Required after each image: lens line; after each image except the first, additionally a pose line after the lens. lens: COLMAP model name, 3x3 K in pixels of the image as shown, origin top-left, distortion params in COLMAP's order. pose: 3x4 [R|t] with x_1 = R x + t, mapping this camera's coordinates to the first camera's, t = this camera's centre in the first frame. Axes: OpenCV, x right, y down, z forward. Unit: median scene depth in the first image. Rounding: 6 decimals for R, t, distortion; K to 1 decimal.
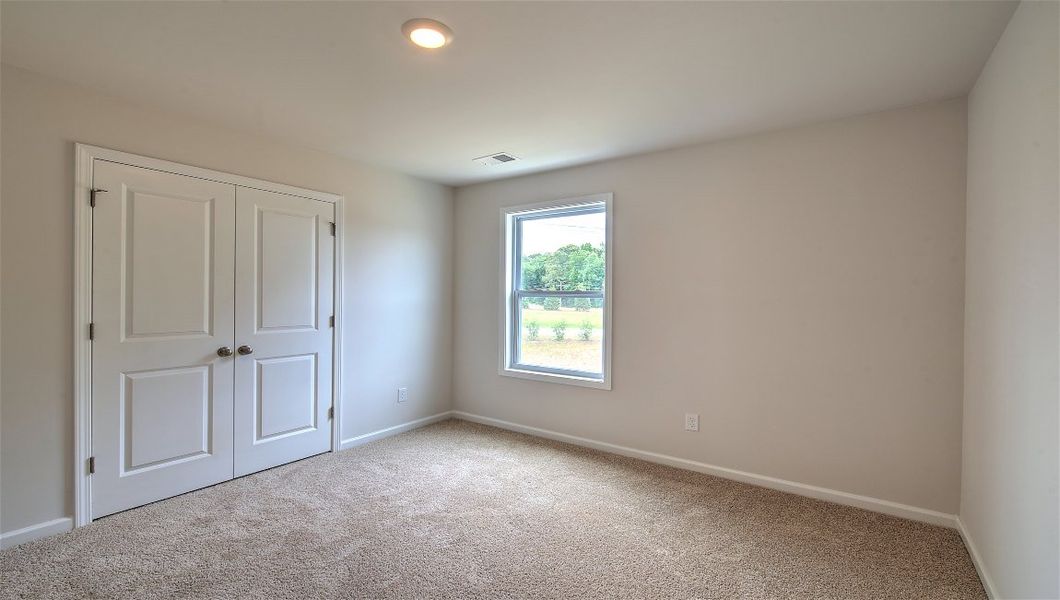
lens RADIAL K [[462.0, 0, 534.3], [0, 462.0, 295.7], [0, 0, 1]] dist [0.015079, -0.000029]
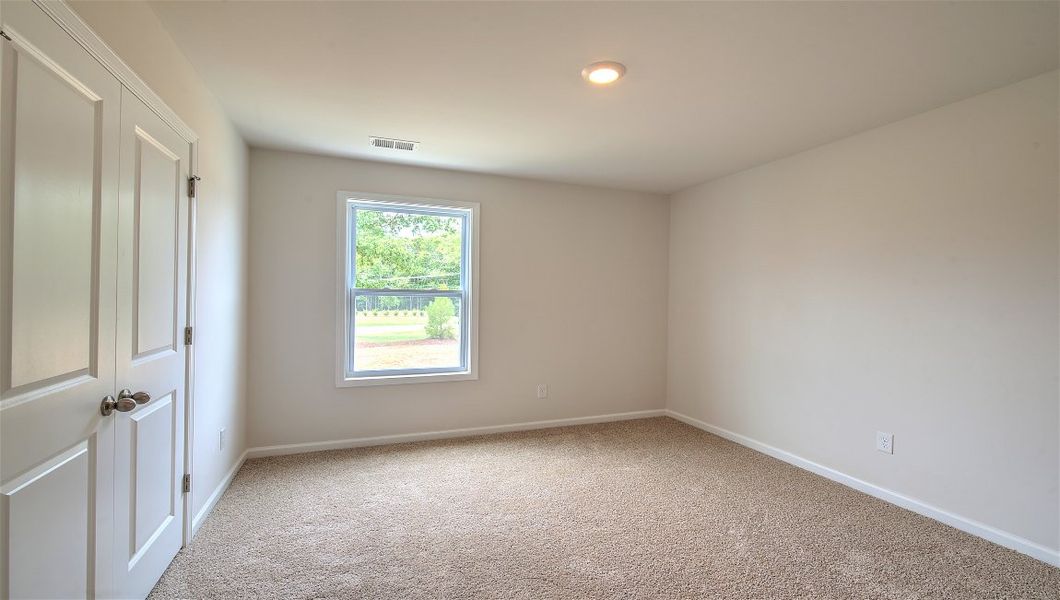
lens RADIAL K [[462.0, 0, 534.3], [0, 462.0, 295.7], [0, 0, 1]] dist [0.015079, -0.000029]
pose [[0.547152, 0.000780, 0.837033, -0.716966], [-0.010749, 0.999924, 0.006095, -0.007099], [-0.836964, -0.012332, 0.547118, 0.280278]]
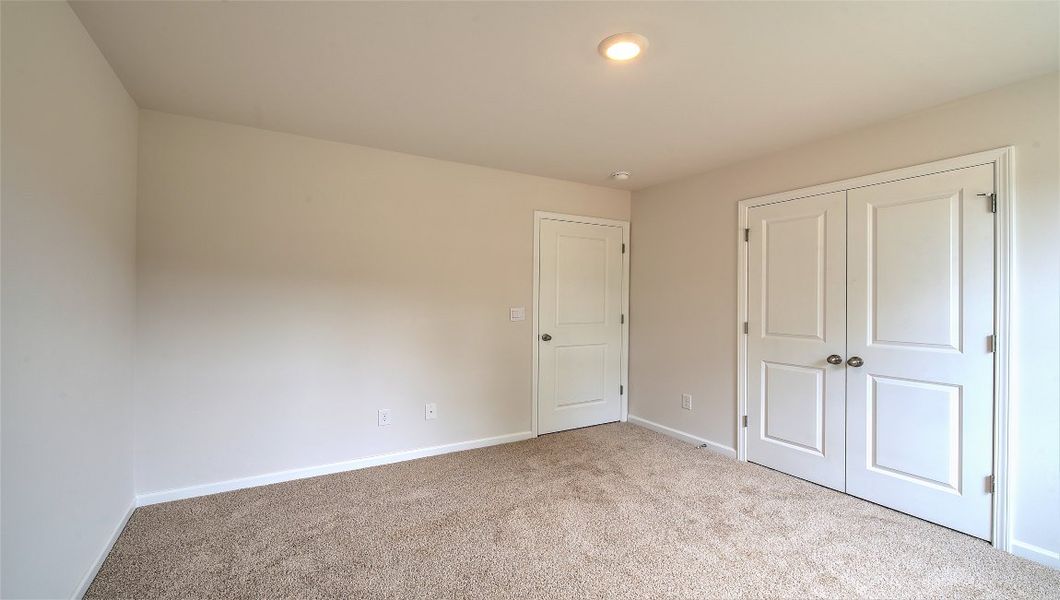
lens RADIAL K [[462.0, 0, 534.3], [0, 462.0, 295.7], [0, 0, 1]] dist [0.015079, -0.000029]
pose [[-0.403058, -0.021389, -0.914924, 0.439716], [-0.011613, 0.999766, -0.018256, 0.007659], [0.915101, 0.003267, -0.403212, 0.691426]]
